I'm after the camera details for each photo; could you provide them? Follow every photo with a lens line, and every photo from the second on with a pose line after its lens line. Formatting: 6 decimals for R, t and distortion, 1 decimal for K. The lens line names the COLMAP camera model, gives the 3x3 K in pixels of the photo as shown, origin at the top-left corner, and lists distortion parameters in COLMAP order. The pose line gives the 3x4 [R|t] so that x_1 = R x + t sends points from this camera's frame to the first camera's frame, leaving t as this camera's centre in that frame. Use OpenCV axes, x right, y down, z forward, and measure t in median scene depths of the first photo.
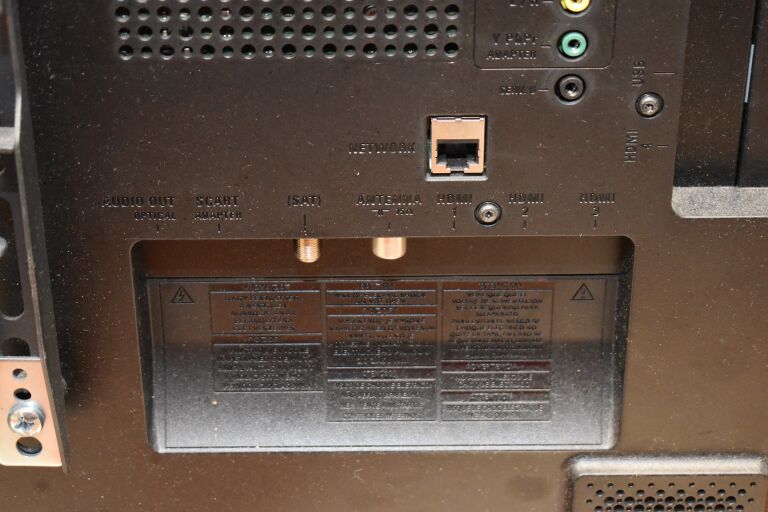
lens RADIAL K [[1670.1, 0, 384.0], [0, 1670.1, 256.0], [0, 0, 1]] dist [-0.044244, -0.183215]
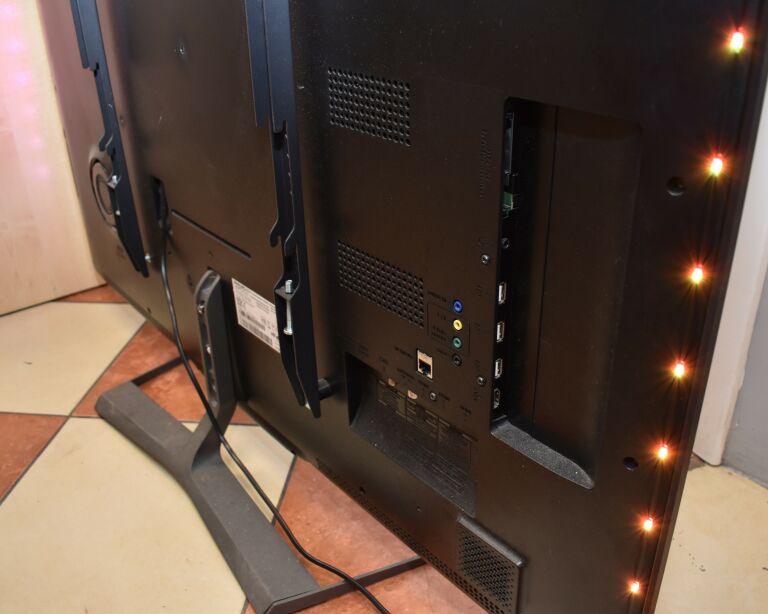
lens RADIAL K [[738.5, 0, 384.0], [0, 738.5, 307.0], [0, 0, 1]] dist [-0.098261, -0.011788]
pose [[0.640411, 0.348073, -0.684630, 0.676261], [-0.363367, 0.922646, 0.129185, -0.247385], [0.676637, 0.166040, 0.717351, 0.167418]]
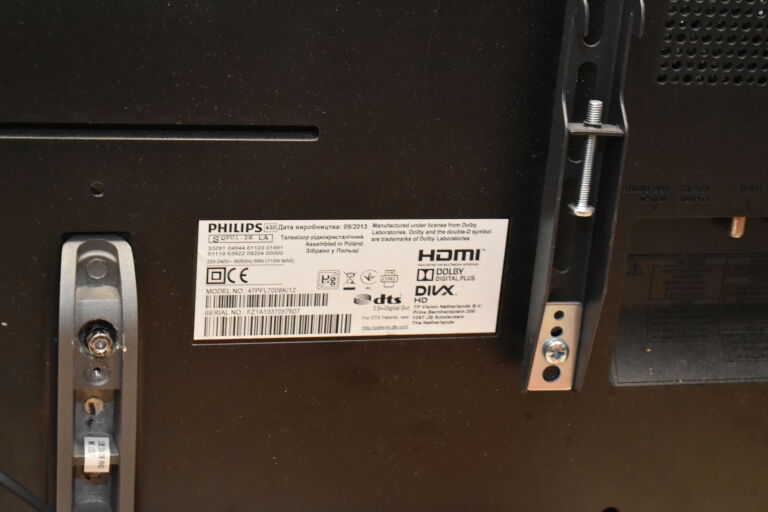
lens RADIAL K [[1670.1, 0, 384.0], [0, 1670.1, 256.0], [0, 0, 1]] dist [-0.044244, -0.183215]
pose [[0.970900, -0.005610, 0.239419, -0.682382], [0.040734, 0.989027, -0.142010, 0.210229], [-0.235995, 0.147630, 0.960475, -0.297392]]
